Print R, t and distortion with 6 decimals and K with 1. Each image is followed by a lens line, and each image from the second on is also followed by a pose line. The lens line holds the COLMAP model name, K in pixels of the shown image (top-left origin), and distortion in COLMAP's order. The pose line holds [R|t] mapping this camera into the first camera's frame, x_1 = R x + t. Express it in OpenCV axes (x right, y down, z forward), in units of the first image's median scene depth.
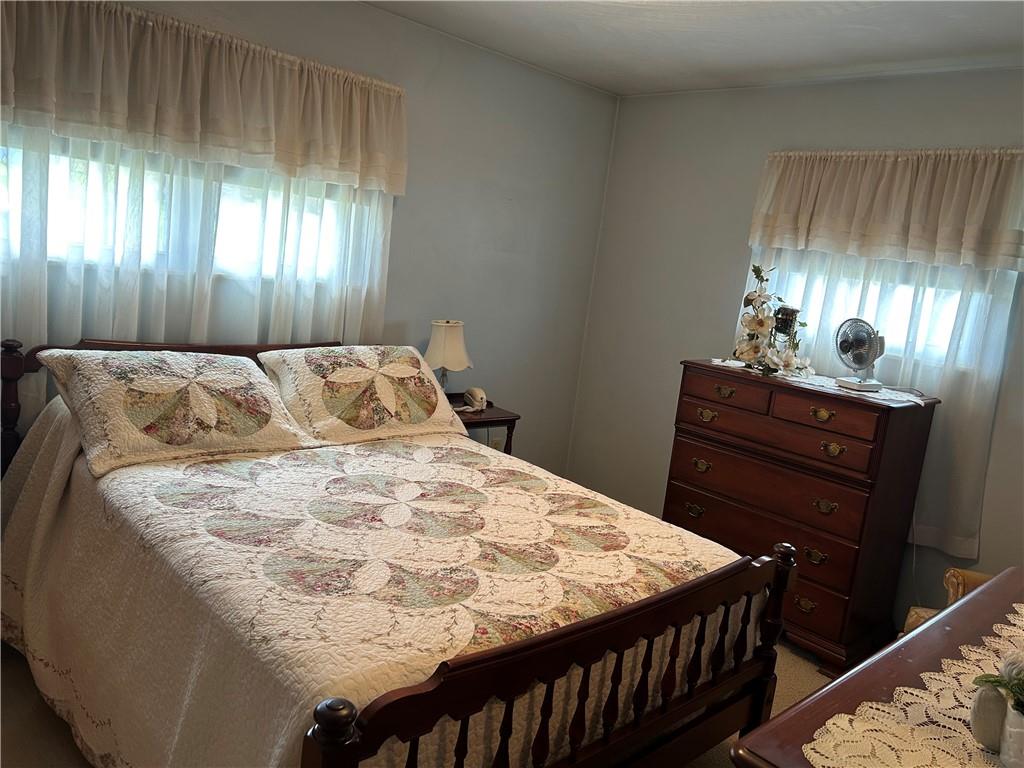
lens RADIAL K [[781.5, 0, 532.0], [0, 781.5, 389.2], [0, 0, 1]] dist [0.056846, -0.076137]
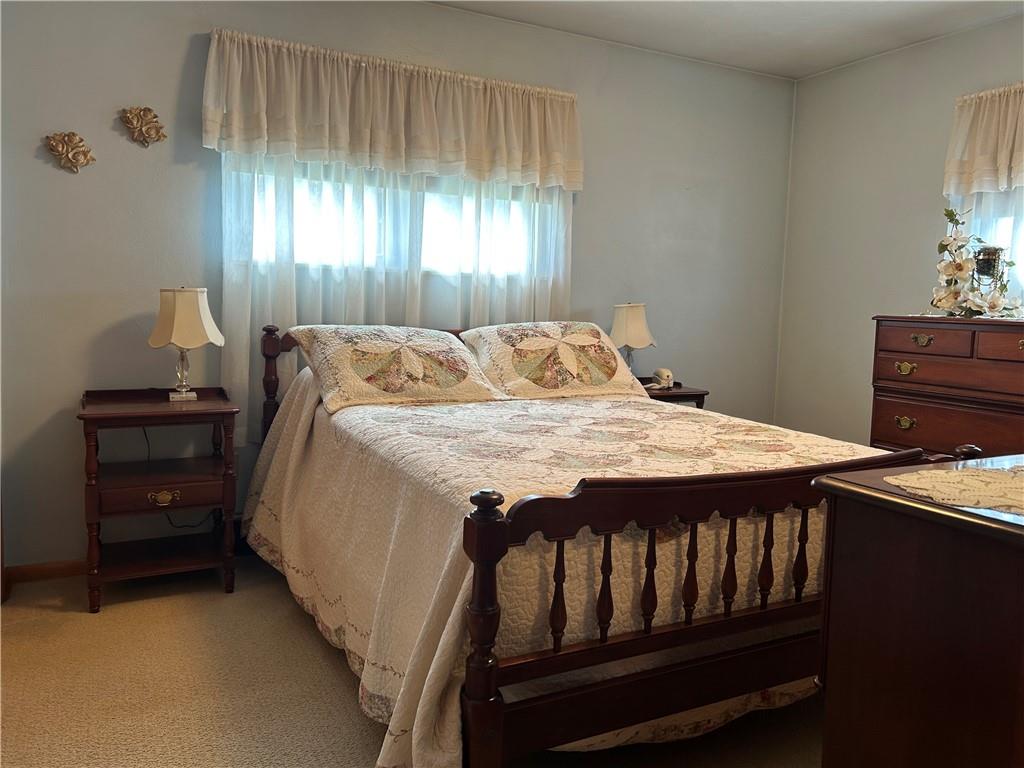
lens RADIAL K [[781.5, 0, 518.6], [0, 781.5, 379.7], [0, 0, 1]] dist [0.056846, -0.076137]
pose [[0.954676, -0.069881, -0.289327, 0.064793], [0.046464, 0.995121, -0.087036, 0.136504], [0.293998, 0.069648, 0.953265, -0.061629]]
